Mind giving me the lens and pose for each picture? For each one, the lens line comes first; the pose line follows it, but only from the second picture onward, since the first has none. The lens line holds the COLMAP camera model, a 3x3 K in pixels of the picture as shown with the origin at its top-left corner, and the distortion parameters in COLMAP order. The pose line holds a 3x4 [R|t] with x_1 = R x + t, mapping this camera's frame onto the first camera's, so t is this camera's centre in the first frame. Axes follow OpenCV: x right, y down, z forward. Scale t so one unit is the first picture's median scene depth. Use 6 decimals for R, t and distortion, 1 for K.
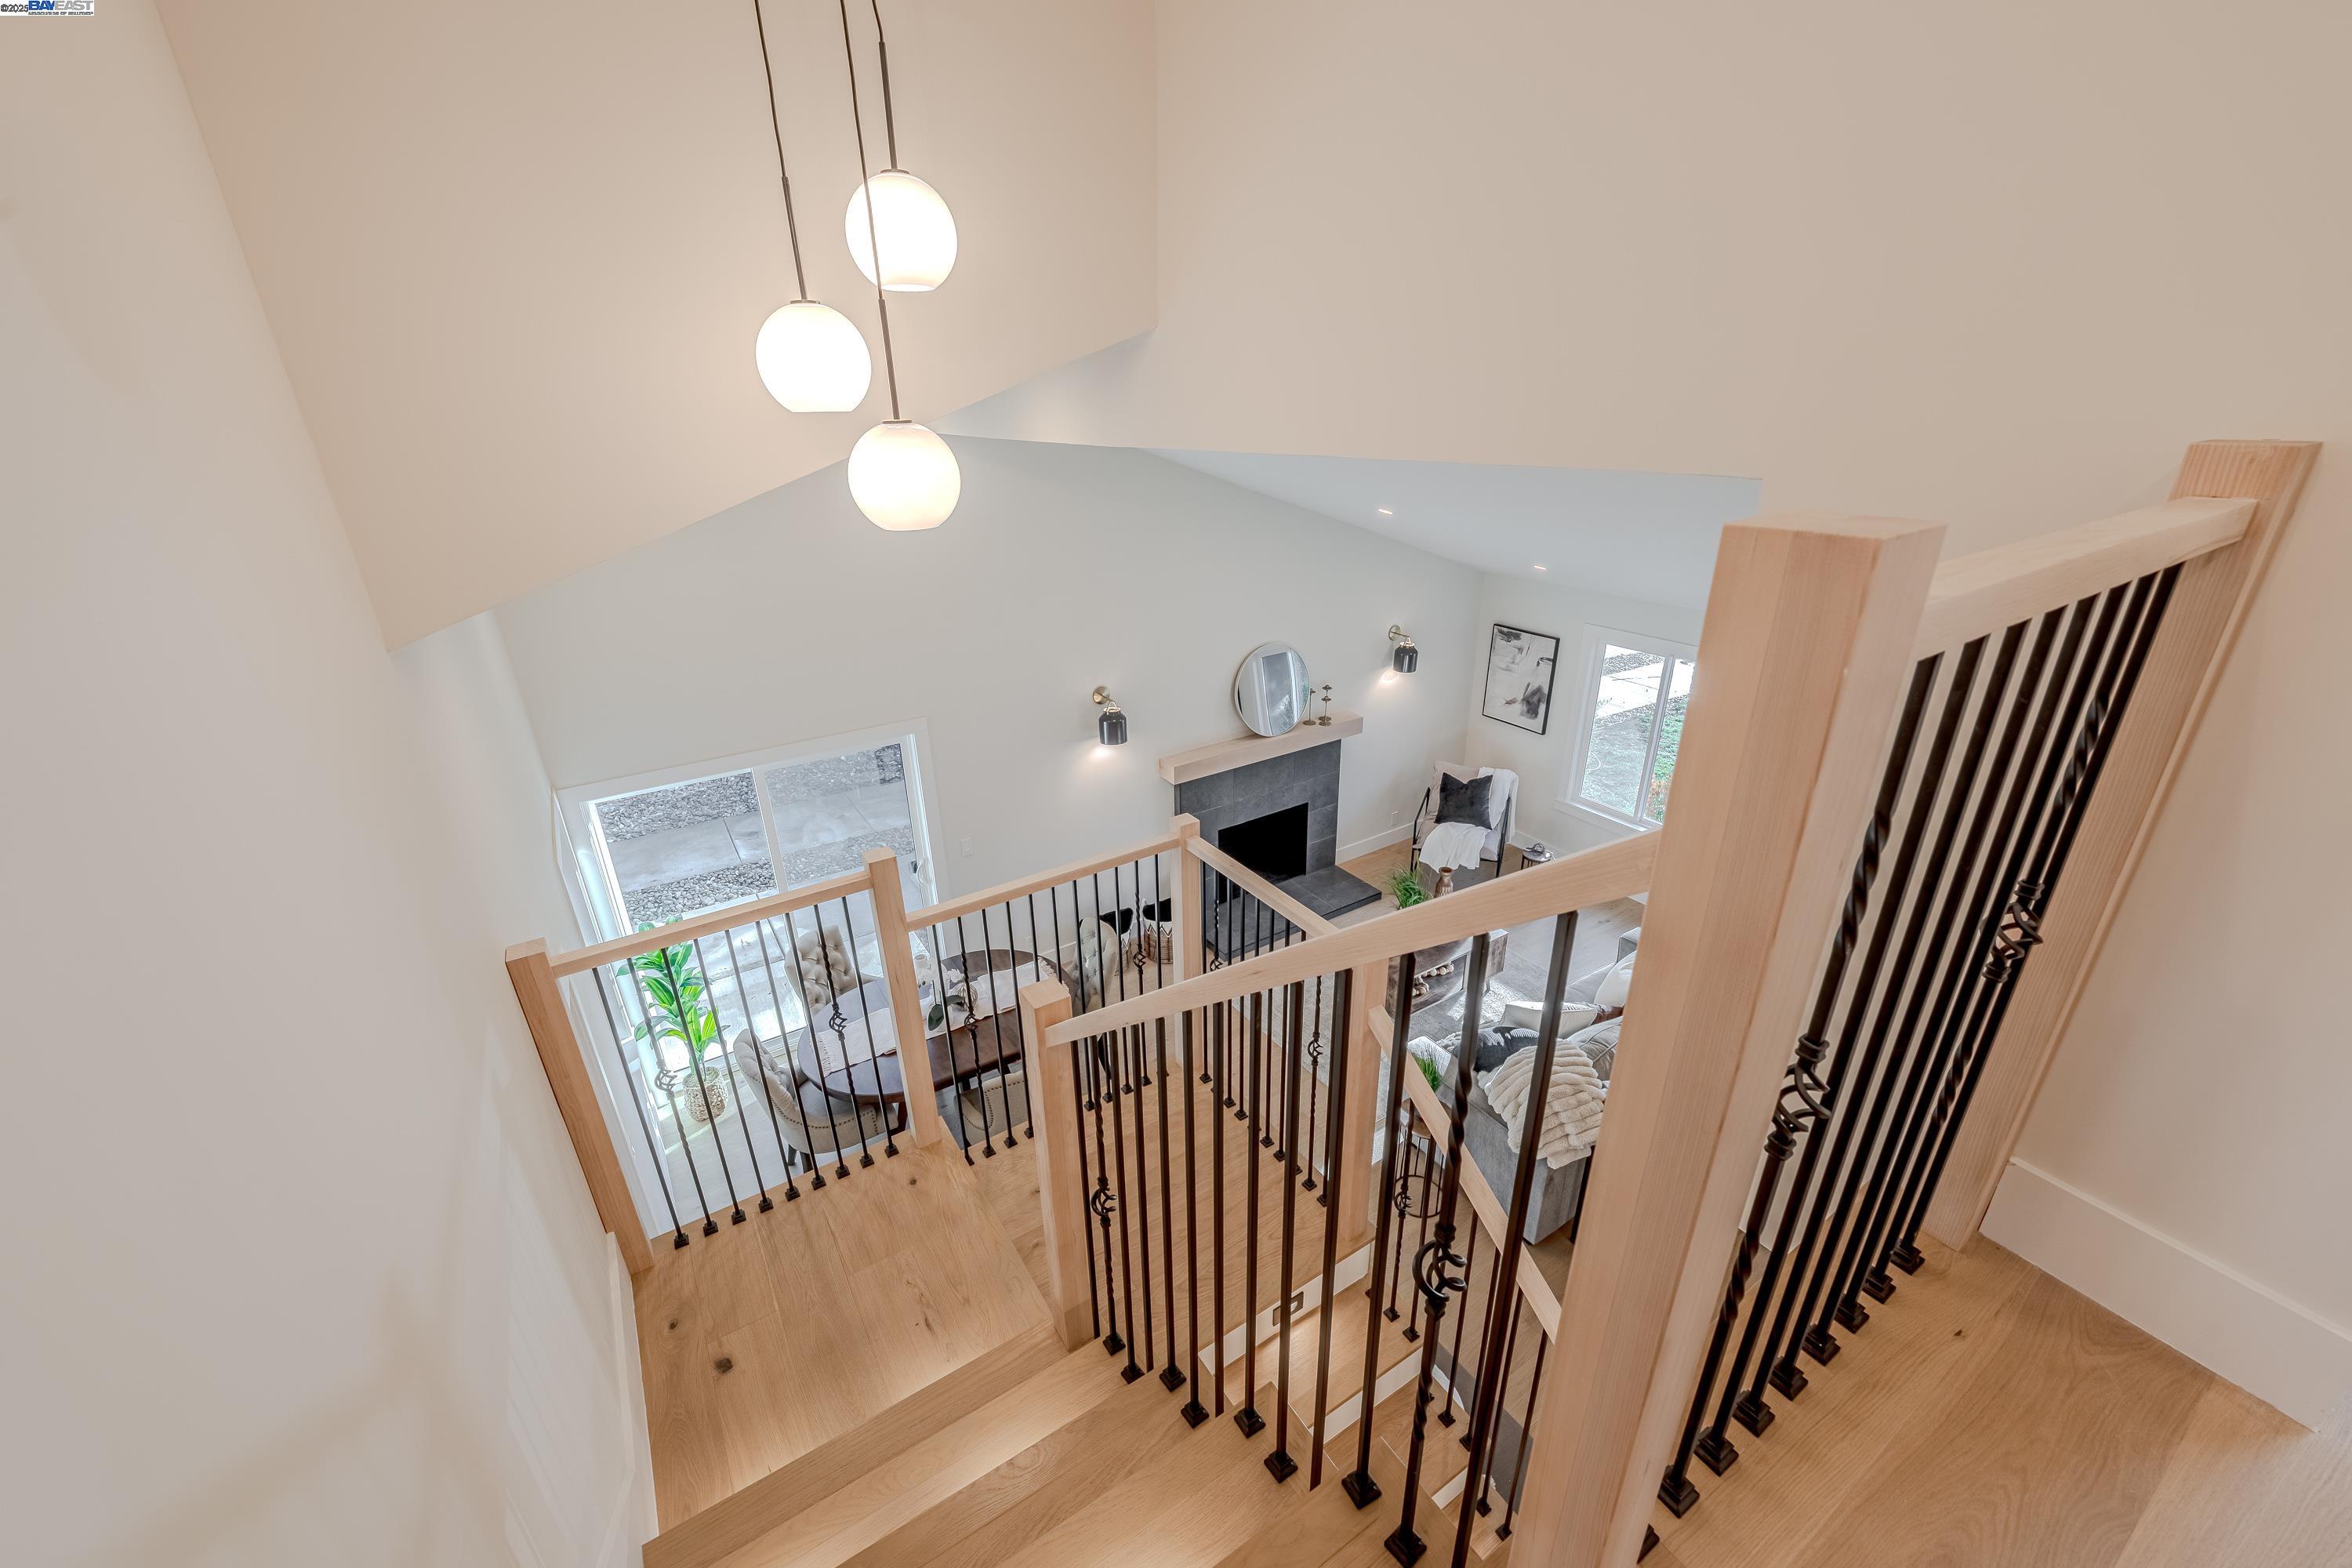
lens RADIAL K [[934.7, 0, 1176.0], [0, 934.7, 784.0], [0, 0, 1]] dist [-0.004627, -0.000056]
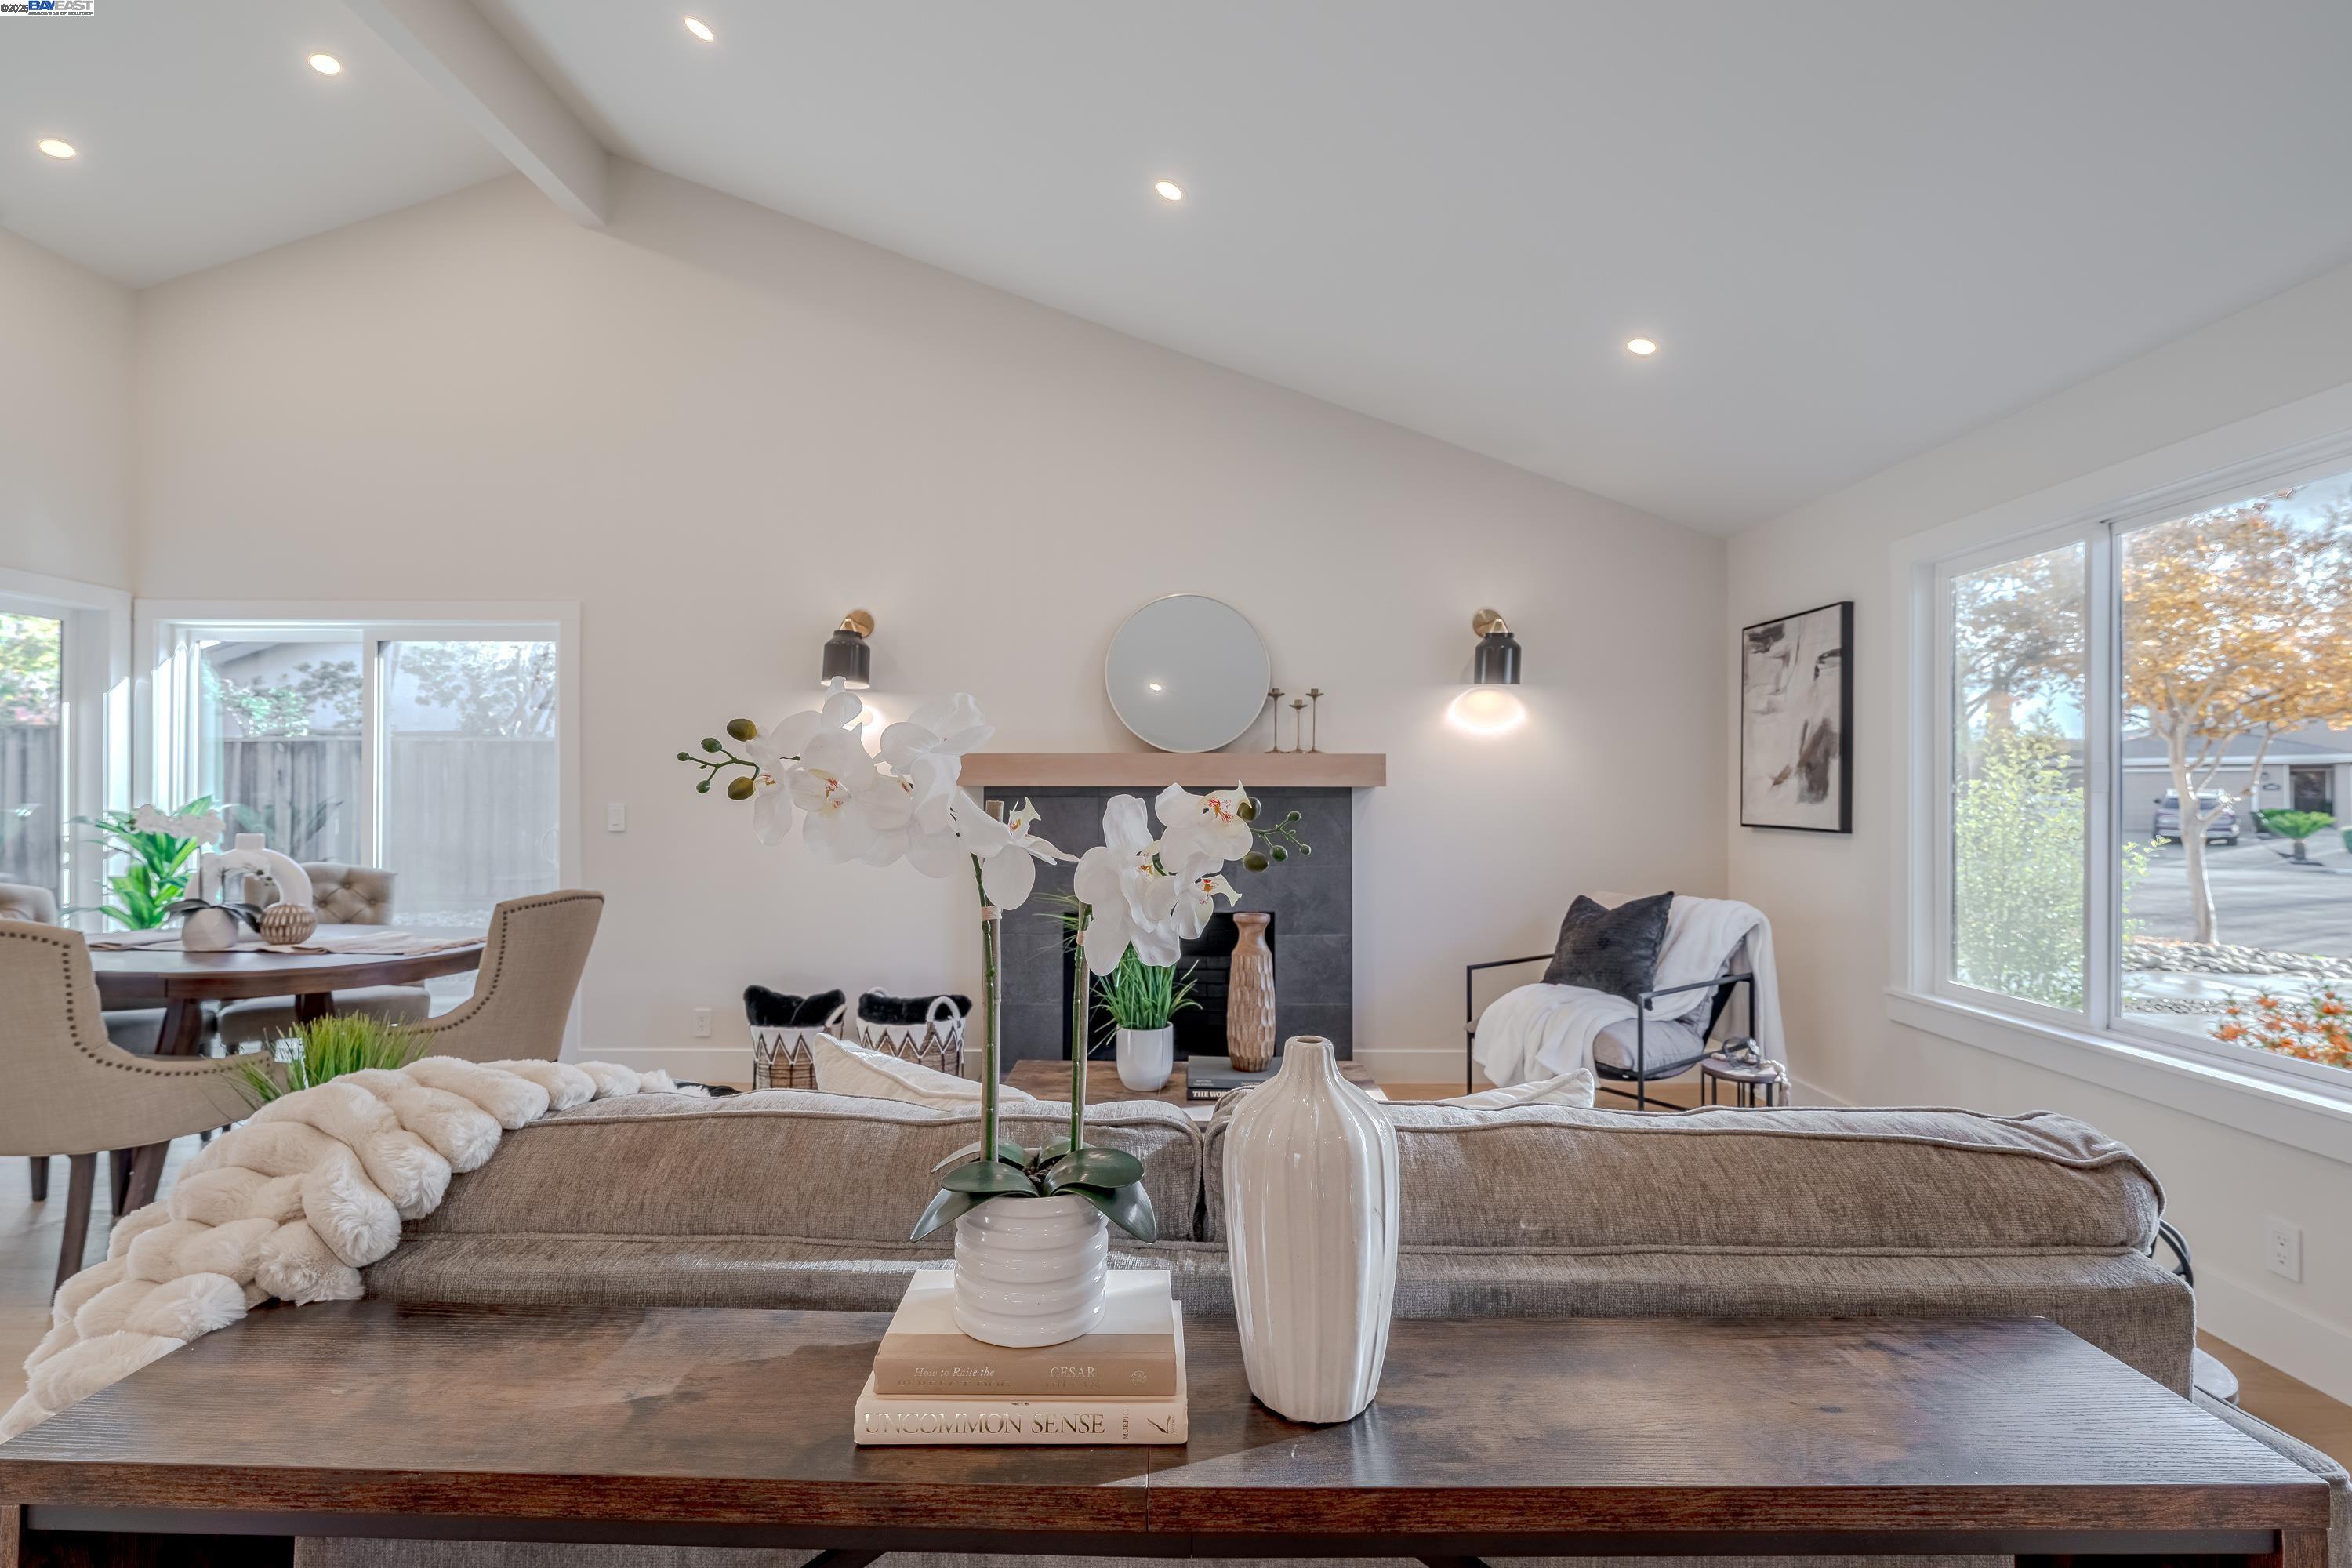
lens RADIAL K [[1049.1, 0, 1176.0], [0, 1049.1, 784.0], [0, 0, 1]] dist [0.000825, 0.000079]
pose [[0.843703, 0.020873, -0.536404, 0.395063], [-0.235693, 0.912180, -0.335225, 0.158356], [0.482300, 0.409257, 0.774529, 0.480371]]
